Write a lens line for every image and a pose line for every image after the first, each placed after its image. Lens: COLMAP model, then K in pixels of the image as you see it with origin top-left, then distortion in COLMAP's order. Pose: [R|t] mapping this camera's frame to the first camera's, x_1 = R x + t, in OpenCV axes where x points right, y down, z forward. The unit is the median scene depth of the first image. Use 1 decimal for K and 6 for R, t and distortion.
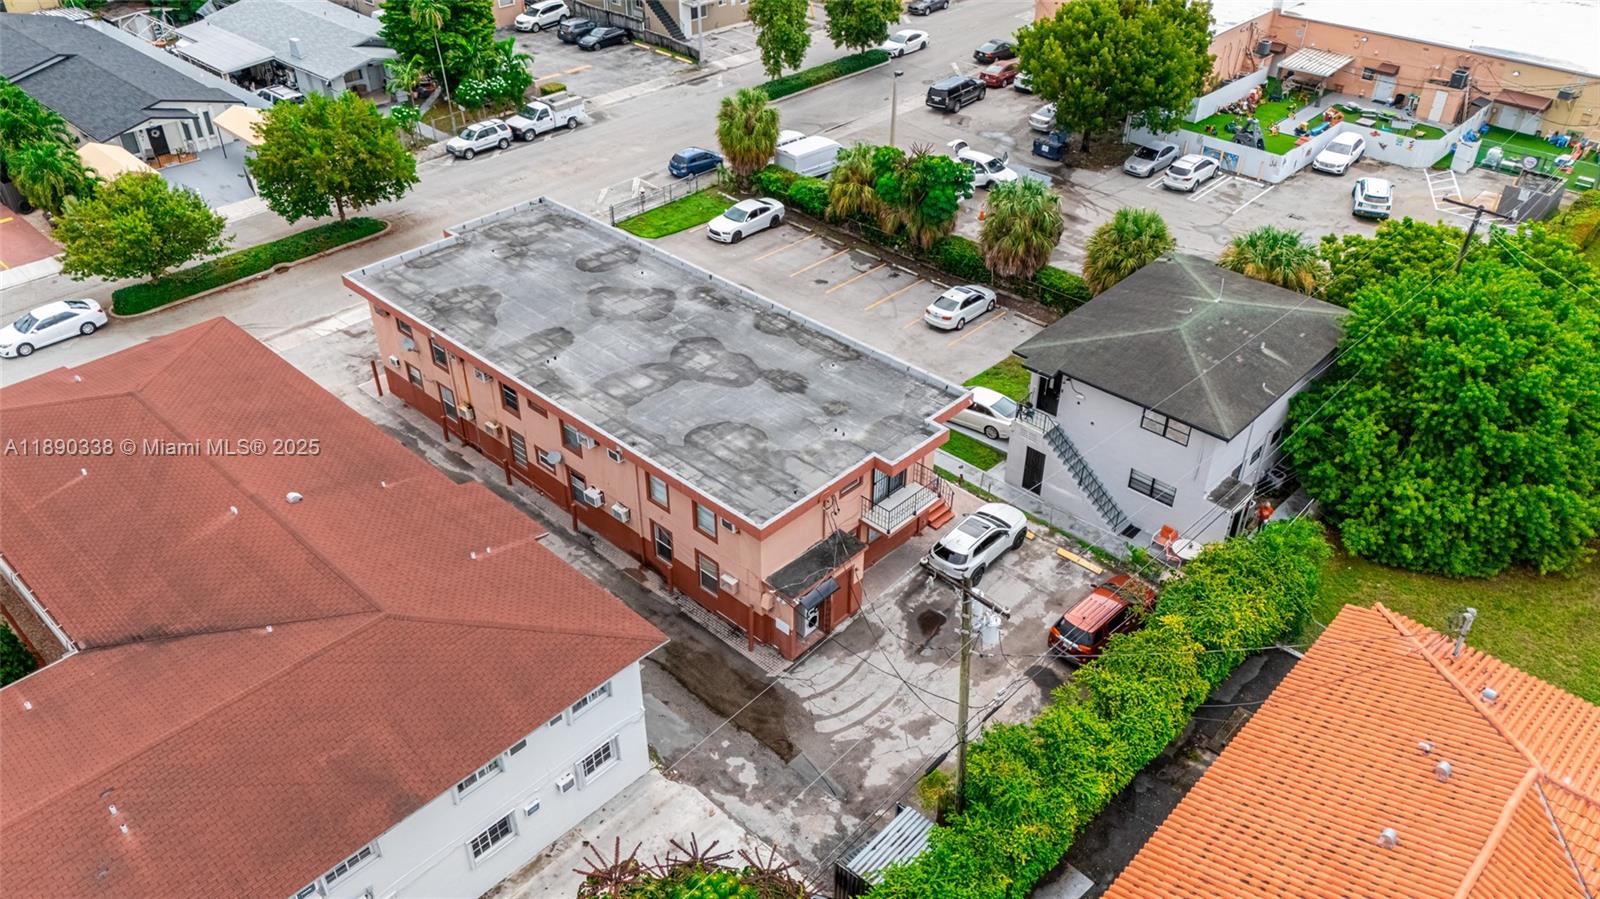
lens RADIAL K [[1186.1, 0, 800.0], [0, 1186.1, 449.5], [0, 0, 1]] dist [0.079862, -0.081255]
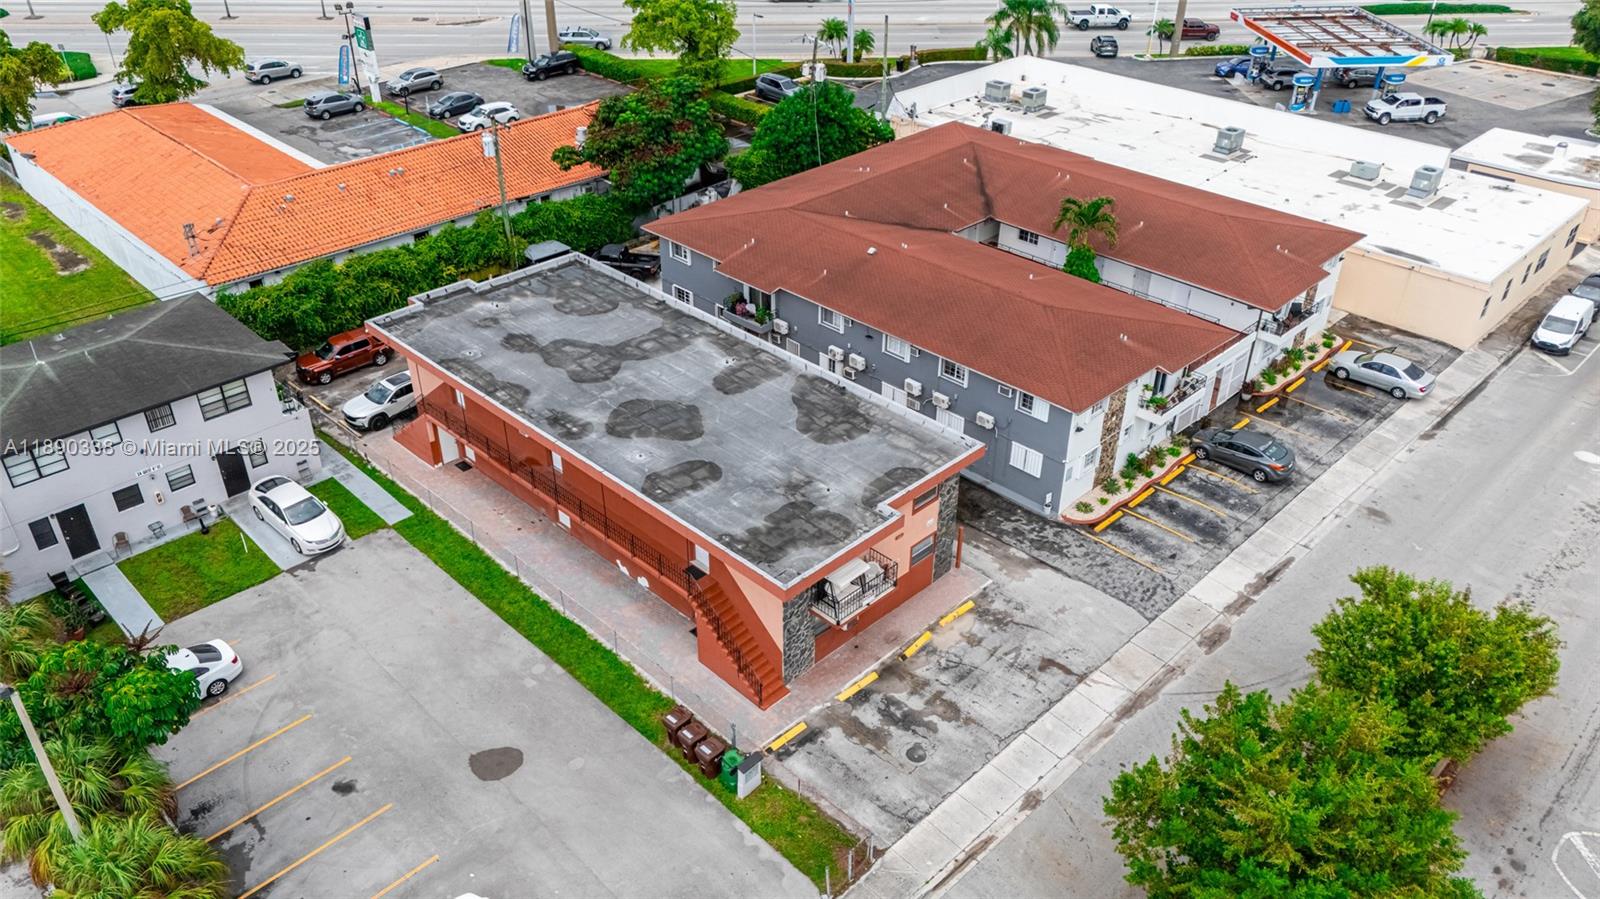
lens RADIAL K [[1186.1, 0, 800.0], [0, 1186.1, 449.5], [0, 0, 1]] dist [0.079862, -0.081255]
pose [[-0.999478, -0.025099, 0.020348, -0.191255], [0.009126, 0.384846, 0.922936, -0.670578], [-0.030996, 0.922640, -0.384416, 0.960122]]
